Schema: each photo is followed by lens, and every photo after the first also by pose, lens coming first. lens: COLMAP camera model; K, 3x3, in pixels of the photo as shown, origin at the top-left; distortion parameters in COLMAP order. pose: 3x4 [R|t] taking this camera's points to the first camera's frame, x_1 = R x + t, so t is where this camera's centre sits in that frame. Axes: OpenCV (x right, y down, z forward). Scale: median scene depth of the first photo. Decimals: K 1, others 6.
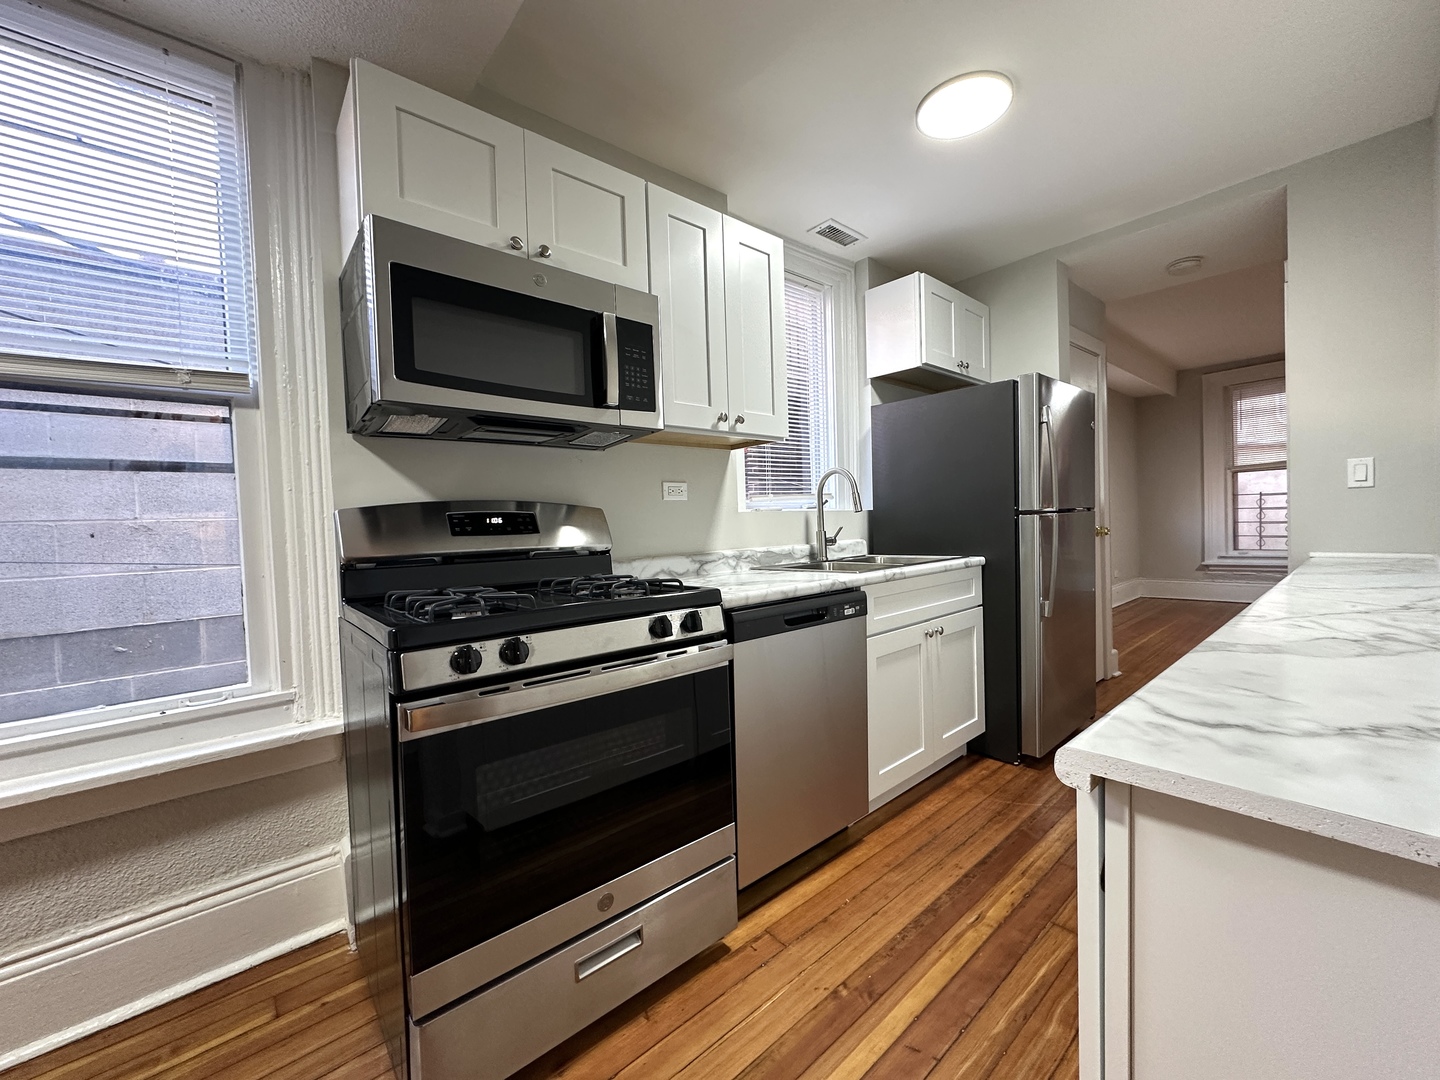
lens RADIAL K [[574.2, 0, 720.0], [0, 574.2, 540.0], [0, 0, 1]] dist [-0.003408, 0.000478]
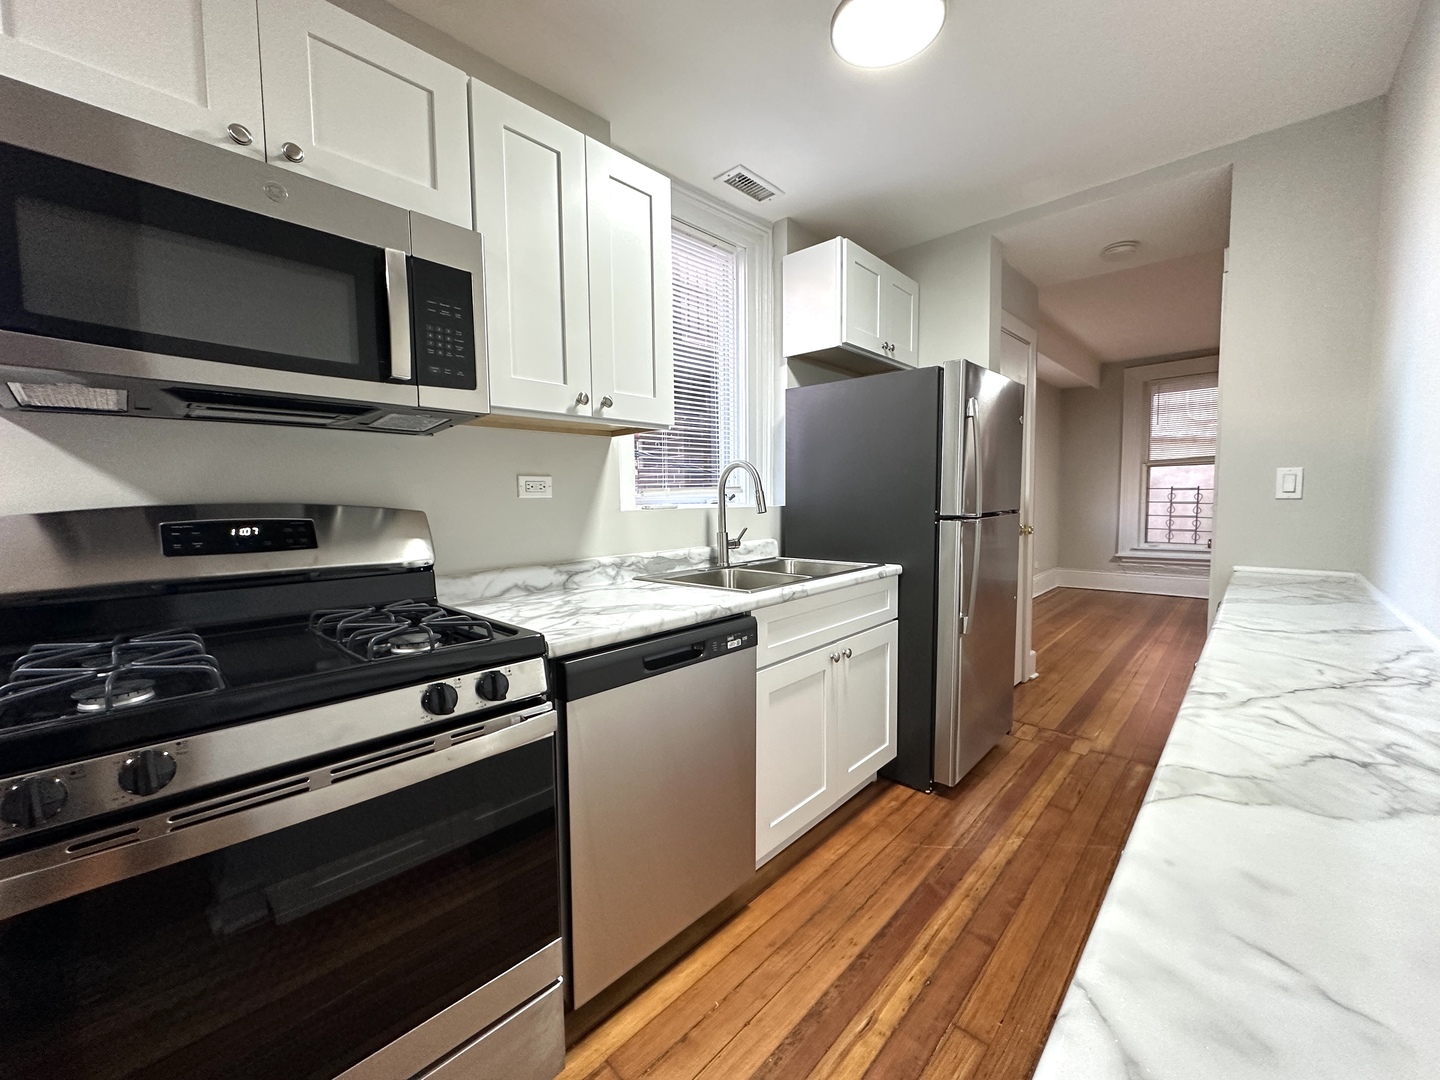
lens RADIAL K [[574.2, 0, 720.0], [0, 574.2, 540.0], [0, 0, 1]] dist [-0.003408, 0.000478]
pose [[0.994734, 0.013172, 0.101636, 0.100881], [-0.017538, 0.998956, 0.042186, -0.048864], [-0.100974, -0.043746, 0.993927, 0.161629]]
